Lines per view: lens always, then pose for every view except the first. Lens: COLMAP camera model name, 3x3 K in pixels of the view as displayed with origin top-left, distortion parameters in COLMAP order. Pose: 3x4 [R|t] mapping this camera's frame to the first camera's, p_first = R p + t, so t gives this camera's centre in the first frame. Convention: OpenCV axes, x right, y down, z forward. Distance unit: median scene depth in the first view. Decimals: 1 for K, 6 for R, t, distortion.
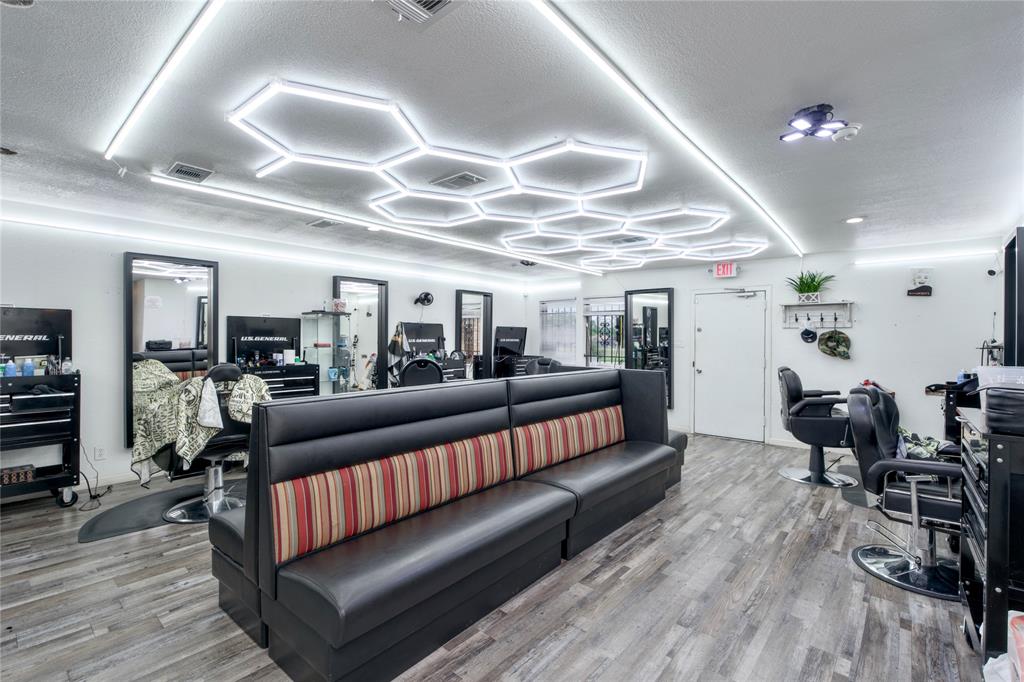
lens RADIAL K [[453.5, 0, 516.6], [0, 453.5, 339.7], [0, 0, 1]] dist [-0.014003, 0.001394]
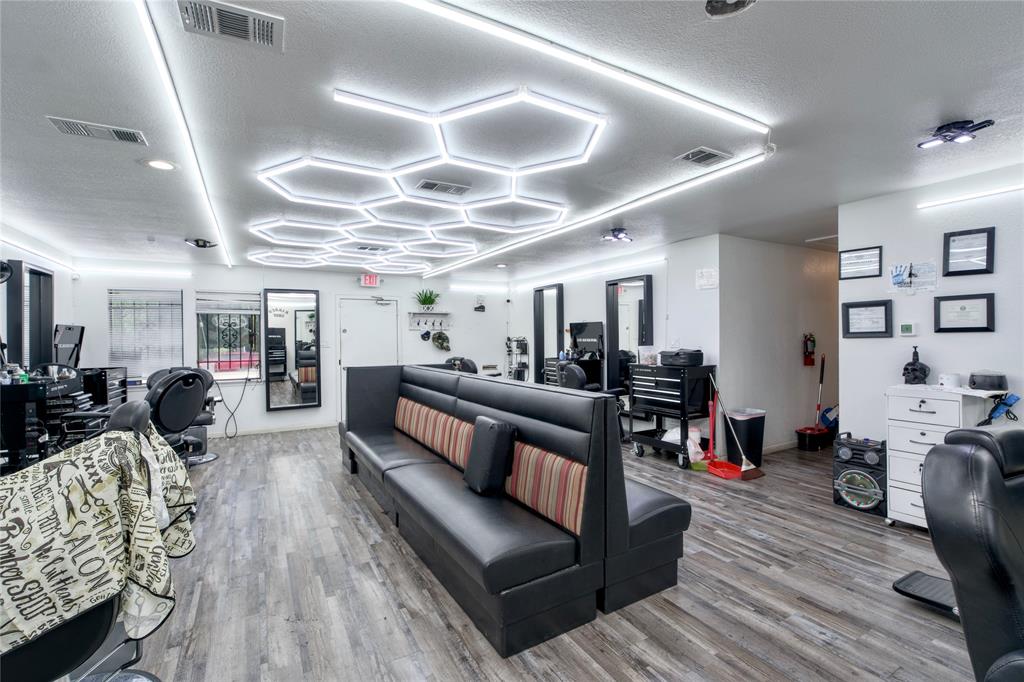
lens RADIAL K [[453.5, 0, 508.9], [0, 453.5, 341.2], [0, 0, 1]] dist [-0.014003, 0.001394]
pose [[0.347034, -0.018734, 0.937666, -0.583250], [0.015915, 0.999774, 0.014084, -0.006979], [-0.937718, 0.010035, 0.347254, 0.280901]]
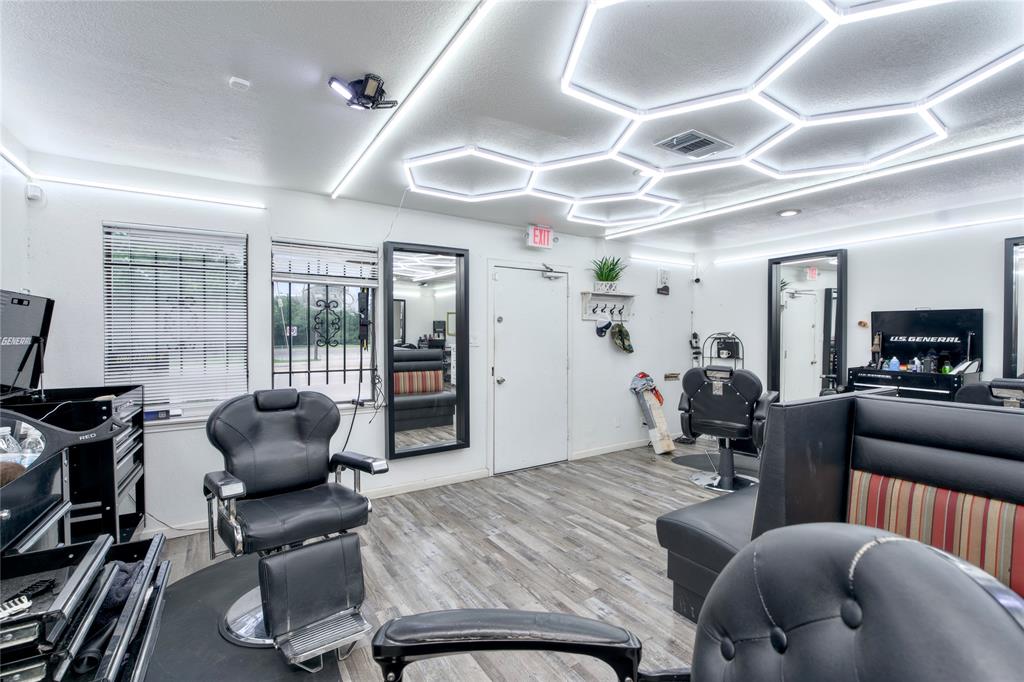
lens RADIAL K [[453.5, 0, 509.8], [0, 453.5, 343.1], [0, 0, 1]] dist [-0.014003, 0.001394]
pose [[0.298794, -0.023712, 0.954023, -0.277400], [0.006287, 0.999718, 0.022879, -0.002619], [-0.954297, -0.000838, 0.298859, 0.922963]]
